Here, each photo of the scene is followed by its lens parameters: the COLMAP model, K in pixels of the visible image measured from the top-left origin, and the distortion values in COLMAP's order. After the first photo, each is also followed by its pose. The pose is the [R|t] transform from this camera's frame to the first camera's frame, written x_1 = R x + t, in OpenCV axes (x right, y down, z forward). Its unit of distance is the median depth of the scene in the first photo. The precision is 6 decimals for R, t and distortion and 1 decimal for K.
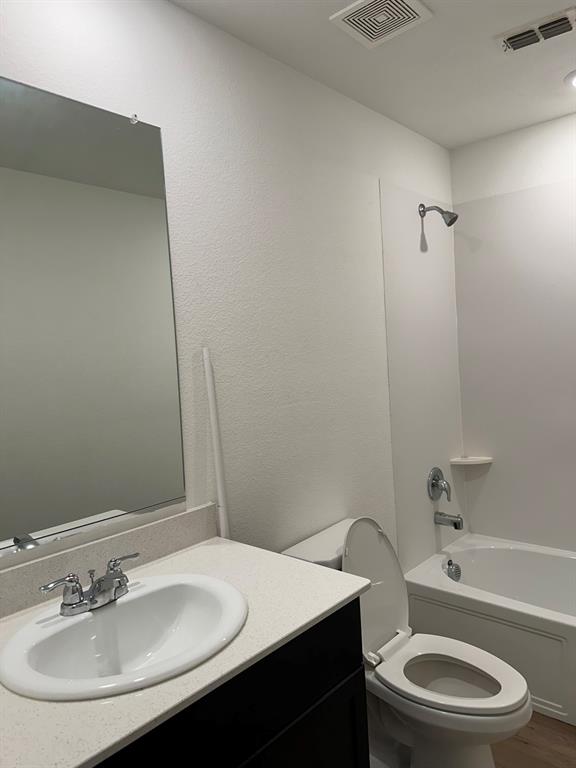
lens RADIAL K [[537.1, 0, 286.4], [0, 537.1, 378.1], [0, 0, 1]] dist [0.054213, -0.071980]
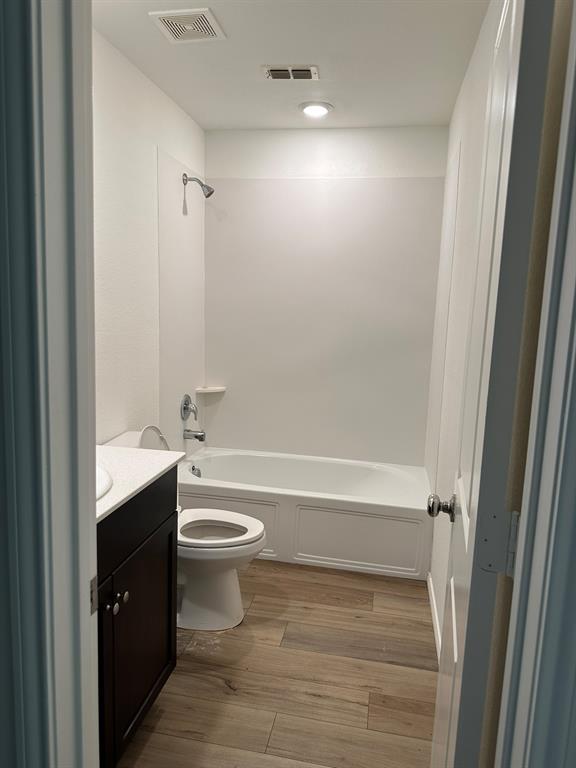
lens RADIAL K [[537.1, 0, 286.4], [0, 537.1, 378.1], [0, 0, 1]] dist [0.054213, -0.071980]
pose [[0.849225, 0.013663, 0.527854, -0.182482], [-0.060866, 0.995534, 0.072155, 0.025904], [-0.524511, -0.093405, 0.846264, -0.164844]]
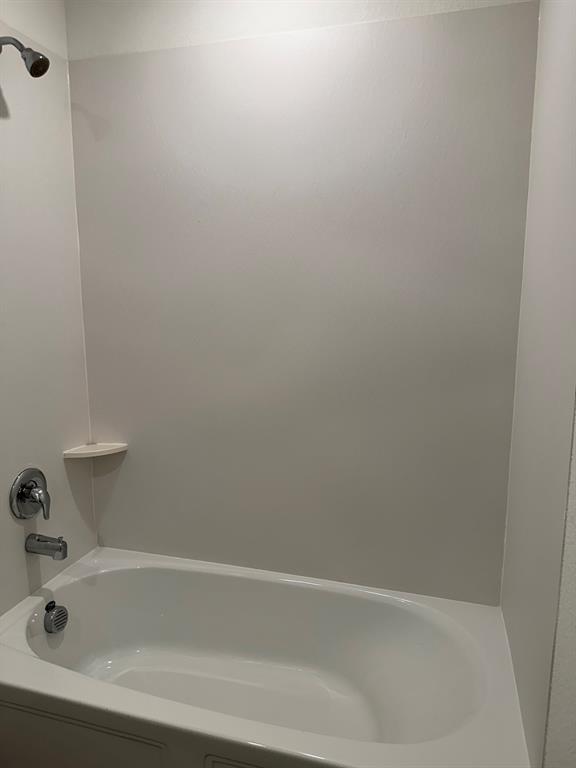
lens RADIAL K [[537.1, 0, 286.4], [0, 537.1, 378.1], [0, 0, 1]] dist [0.054213, -0.071980]
pose [[0.895005, -0.008441, 0.445976, 0.265422], [-0.036212, 0.995146, 0.091505, -0.013294], [-0.444583, -0.098047, 0.890355, 0.295842]]
